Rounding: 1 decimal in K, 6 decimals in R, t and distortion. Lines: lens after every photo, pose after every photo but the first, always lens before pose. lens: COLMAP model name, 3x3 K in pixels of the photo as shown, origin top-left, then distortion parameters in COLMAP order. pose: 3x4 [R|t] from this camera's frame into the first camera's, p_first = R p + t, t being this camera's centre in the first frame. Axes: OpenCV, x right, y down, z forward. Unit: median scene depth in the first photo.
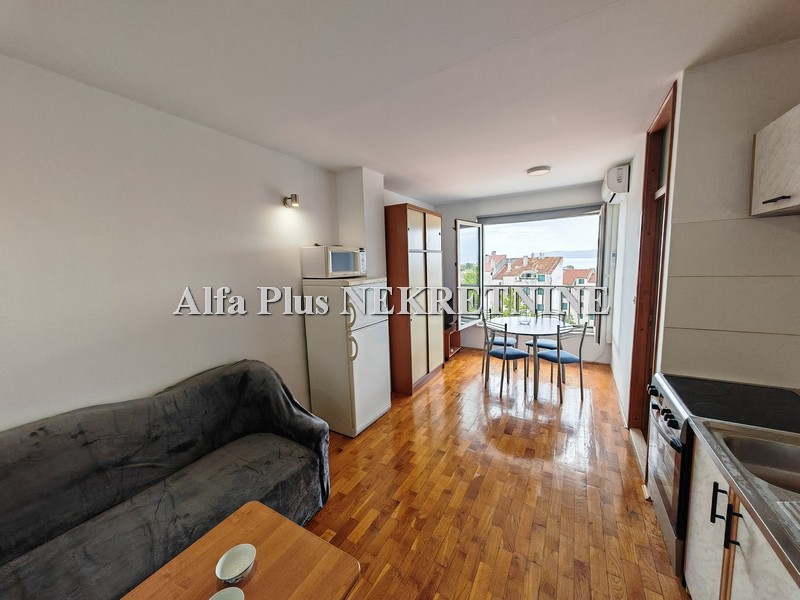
lens RADIAL K [[300.3, 0, 397.7], [0, 300.3, 299.0], [0, 0, 1]] dist [0.002983, 0.000275]
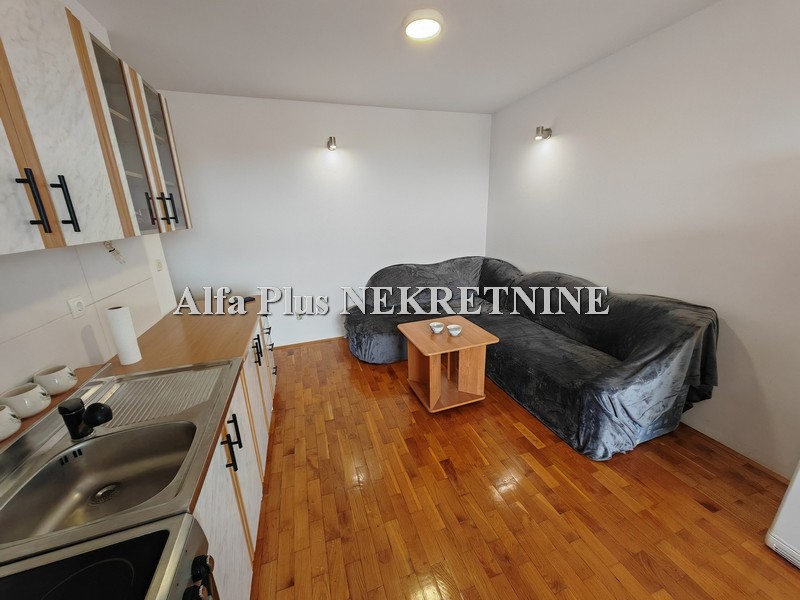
lens RADIAL K [[300.3, 0, 397.7], [0, 300.3, 299.0], [0, 0, 1]] dist [0.002983, 0.000275]
pose [[-0.657013, 0.261643, -0.707020, 0.862834], [-0.039910, 0.924456, 0.379195, -0.129420], [0.752822, 0.277353, -0.596937, 1.275870]]
